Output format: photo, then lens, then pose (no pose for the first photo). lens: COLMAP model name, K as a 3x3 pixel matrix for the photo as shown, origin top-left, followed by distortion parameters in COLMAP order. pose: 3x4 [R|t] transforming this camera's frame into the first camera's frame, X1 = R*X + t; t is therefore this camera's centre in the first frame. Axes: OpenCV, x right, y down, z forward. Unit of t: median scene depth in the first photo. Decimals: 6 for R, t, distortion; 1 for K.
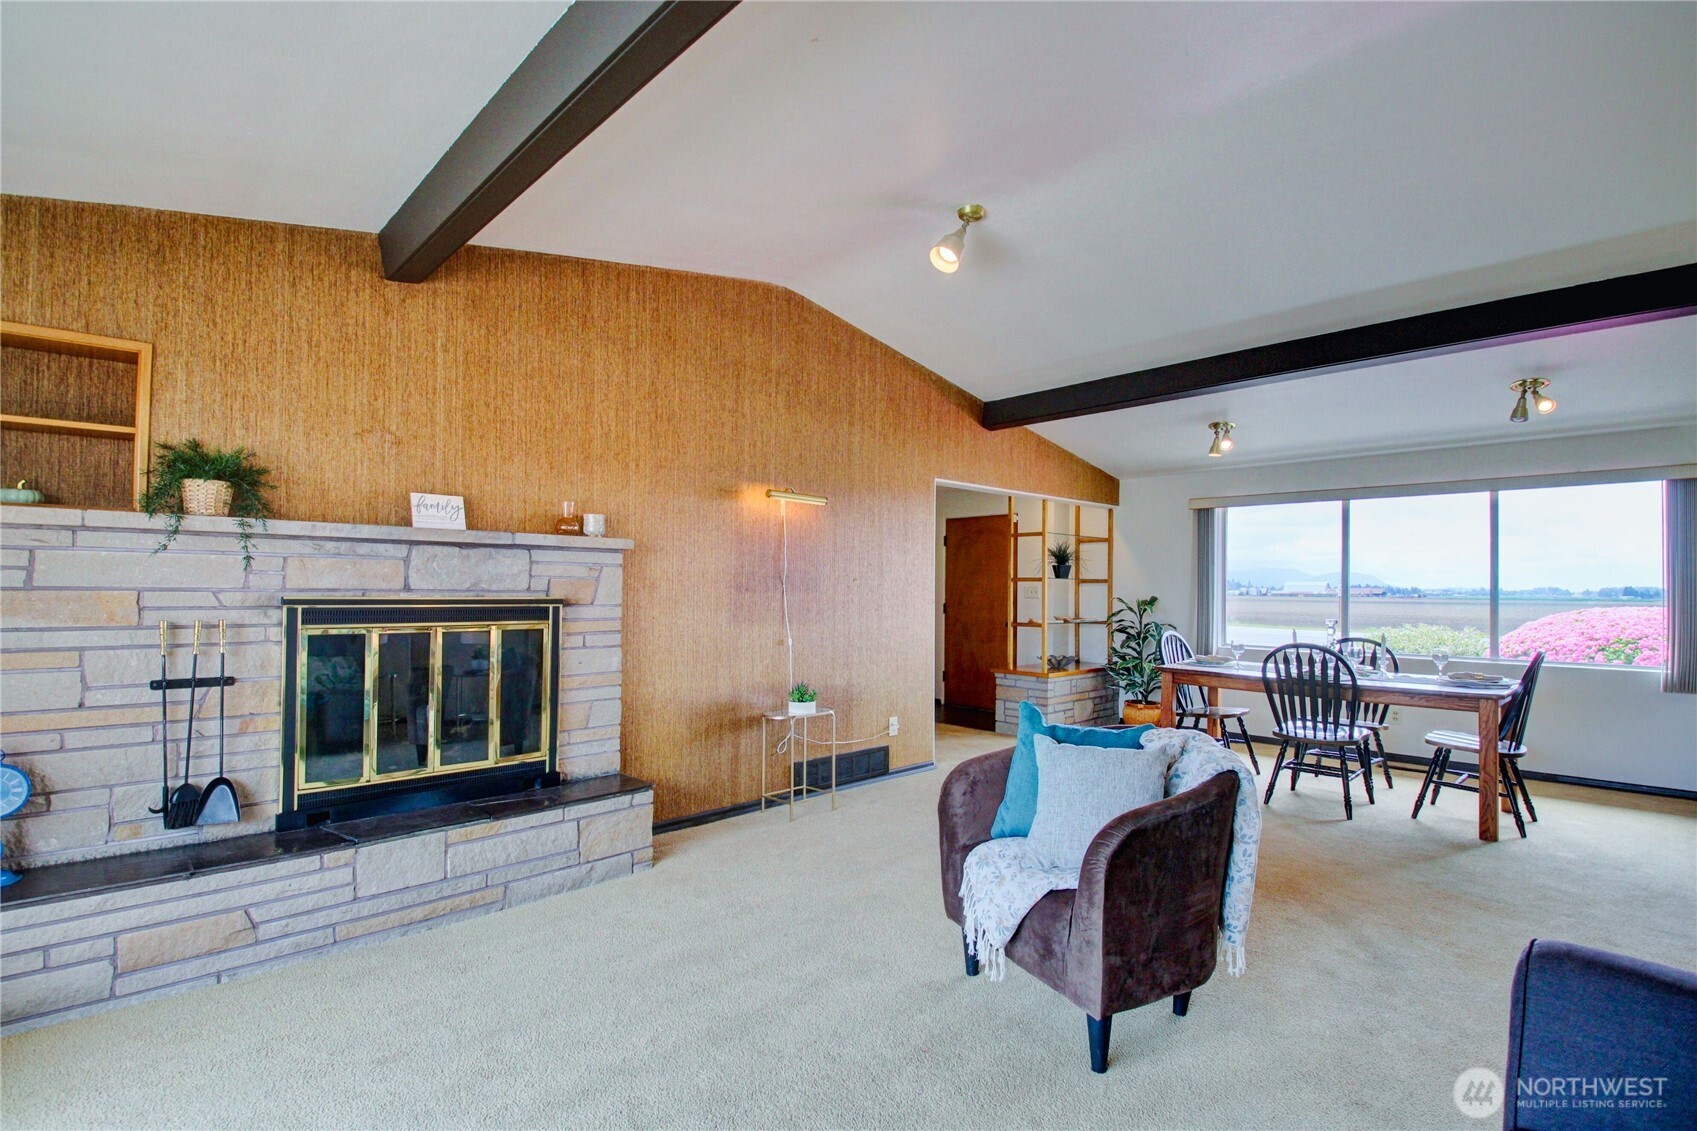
lens RADIAL K [[782.5, 0, 846.0], [0, 782.5, 575.6], [0, 0, 1]] dist [-0.026312, -0.005396]
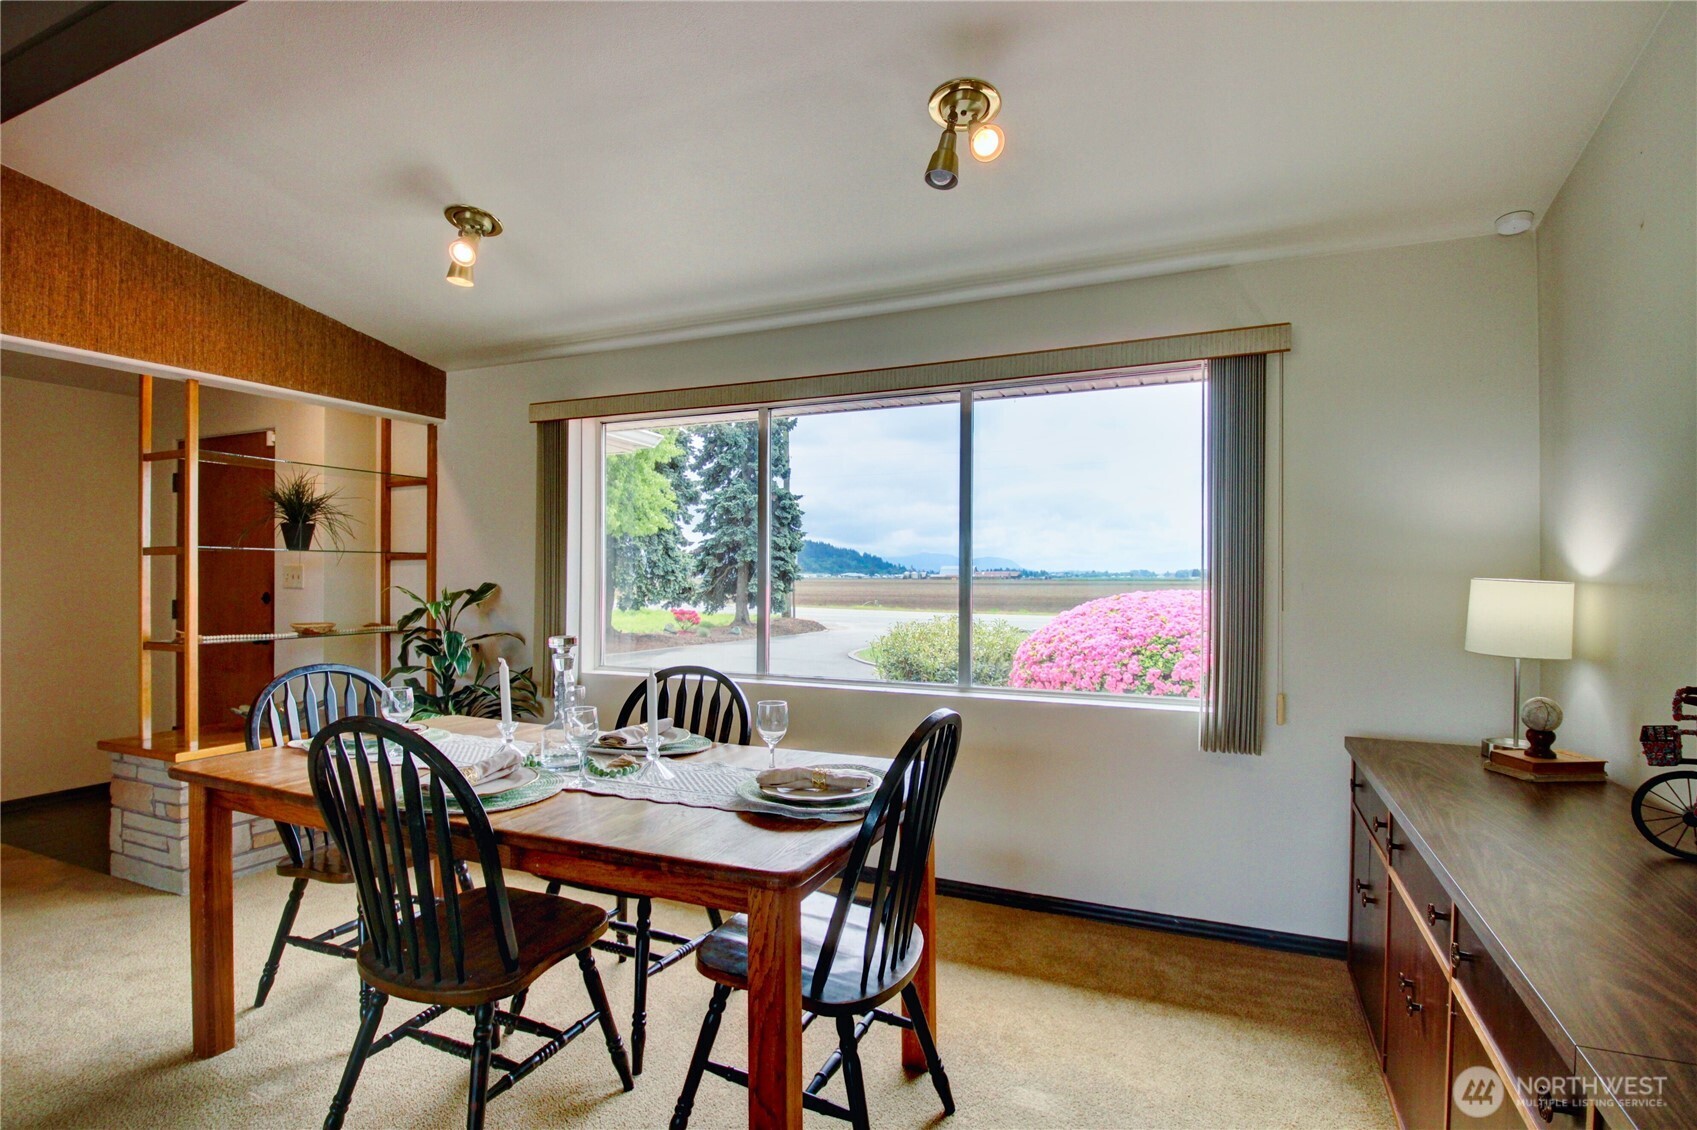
lens RADIAL K [[864.5, 0, 846.0], [0, 864.5, 579.6], [0, 0, 1]] dist [-0.032102, -0.004875]
pose [[0.914648, -0.009421, 0.404142, 0.421576], [0.000007, 0.999729, 0.023288, 0.012460], [-0.404252, -0.021297, 0.914400, 0.376179]]
